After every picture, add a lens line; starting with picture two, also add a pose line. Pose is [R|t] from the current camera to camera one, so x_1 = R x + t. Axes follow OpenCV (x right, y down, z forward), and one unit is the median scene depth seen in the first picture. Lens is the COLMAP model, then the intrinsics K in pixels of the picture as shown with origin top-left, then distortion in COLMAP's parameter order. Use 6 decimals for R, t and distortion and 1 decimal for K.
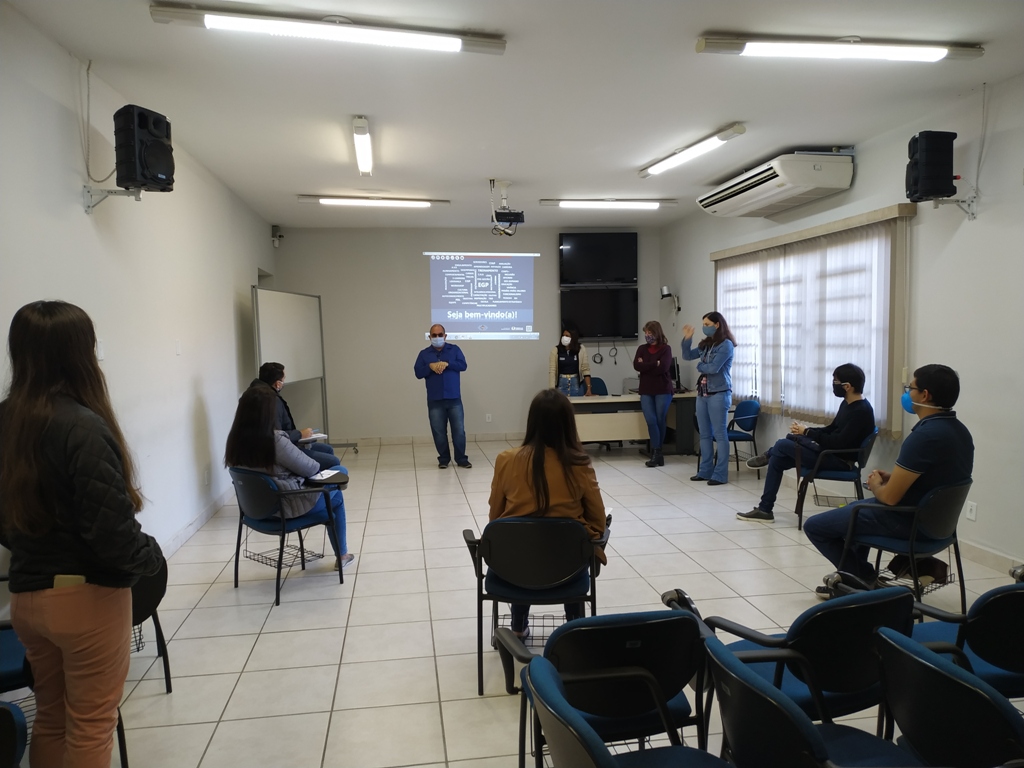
lens RADIAL K [[712.8, 0, 514.9], [0, 712.8, 388.3], [0, 0, 1]] dist [0.002235, -0.003043]
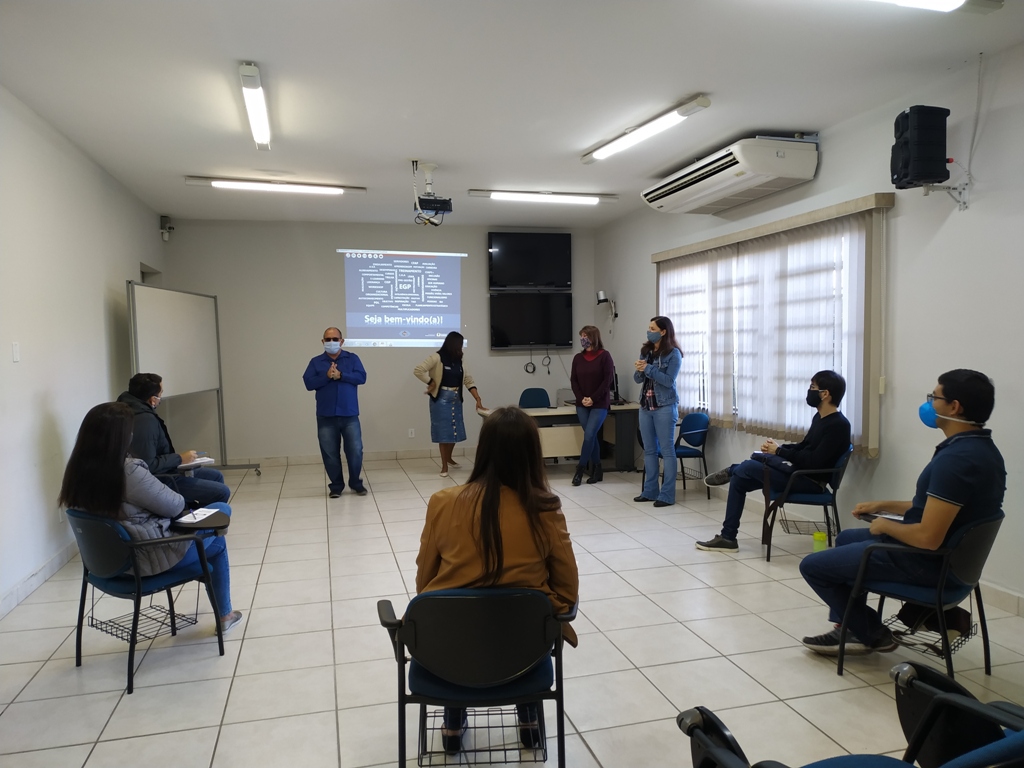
lens RADIAL K [[712.8, 0, 514.9], [0, 712.8, 388.3], [0, 0, 1]] dist [0.002235, -0.003043]
pose [[0.994084, -0.002715, 0.108584, -0.006927], [0.004339, 0.999882, -0.014723, -0.003180], [-0.108531, 0.015107, 0.993978, 0.145413]]
